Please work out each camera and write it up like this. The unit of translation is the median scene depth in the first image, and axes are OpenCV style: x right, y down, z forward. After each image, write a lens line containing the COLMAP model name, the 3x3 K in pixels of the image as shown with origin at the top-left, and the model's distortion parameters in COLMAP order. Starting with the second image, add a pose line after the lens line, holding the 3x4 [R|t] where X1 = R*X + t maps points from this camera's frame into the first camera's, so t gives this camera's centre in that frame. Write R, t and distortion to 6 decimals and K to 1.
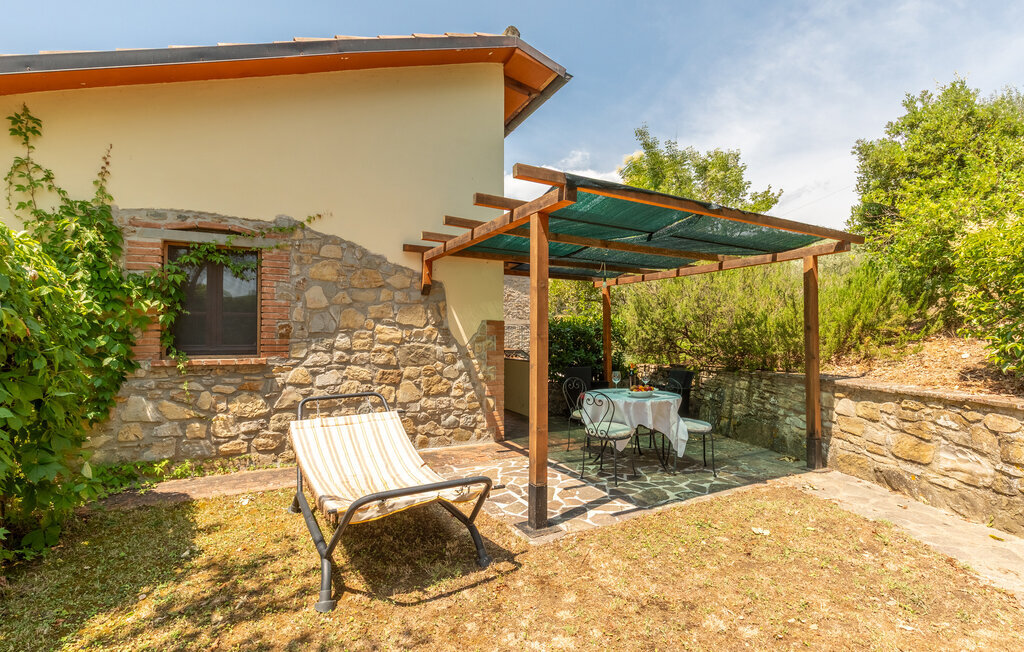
lens RADIAL K [[474.2, 0, 509.2], [0, 474.2, 315.1], [0, 0, 1]] dist [0.015187, 0.001811]
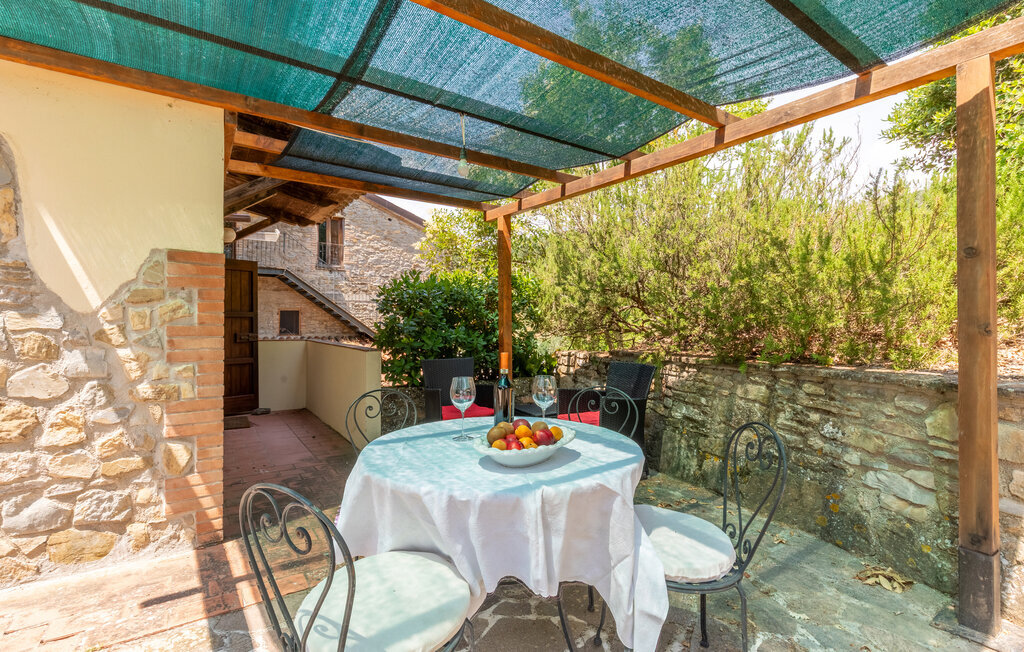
lens RADIAL K [[474.2, 0, 509.6], [0, 474.2, 322.1], [0, 0, 1]] dist [0.015187, 0.001811]
pose [[0.993020, -0.005624, 0.117810, 0.203605], [0.000362, 0.999003, 0.044639, 0.057687], [-0.117944, -0.044285, 0.992032, 0.603776]]
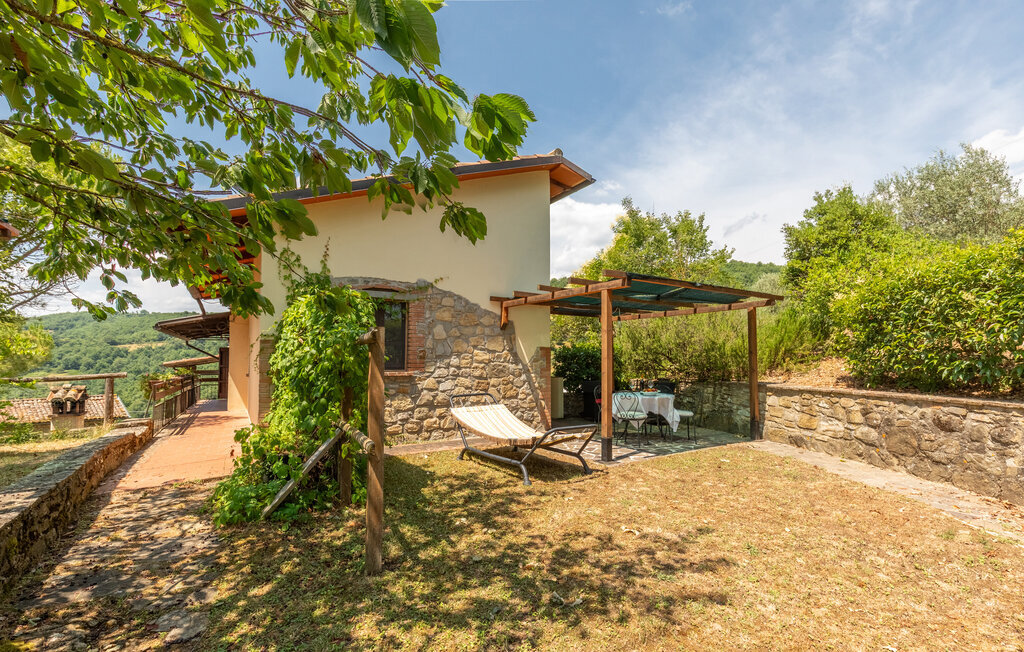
lens RADIAL K [[474.2, 0, 503.0], [0, 474.2, 328.0], [0, 0, 1]] dist [0.015187, 0.001811]
pose [[0.997453, 0.003182, 0.071259, -0.282977], [-0.001401, 0.999686, -0.025027, -0.011458], [-0.071316, 0.024863, 0.997144, -0.480456]]
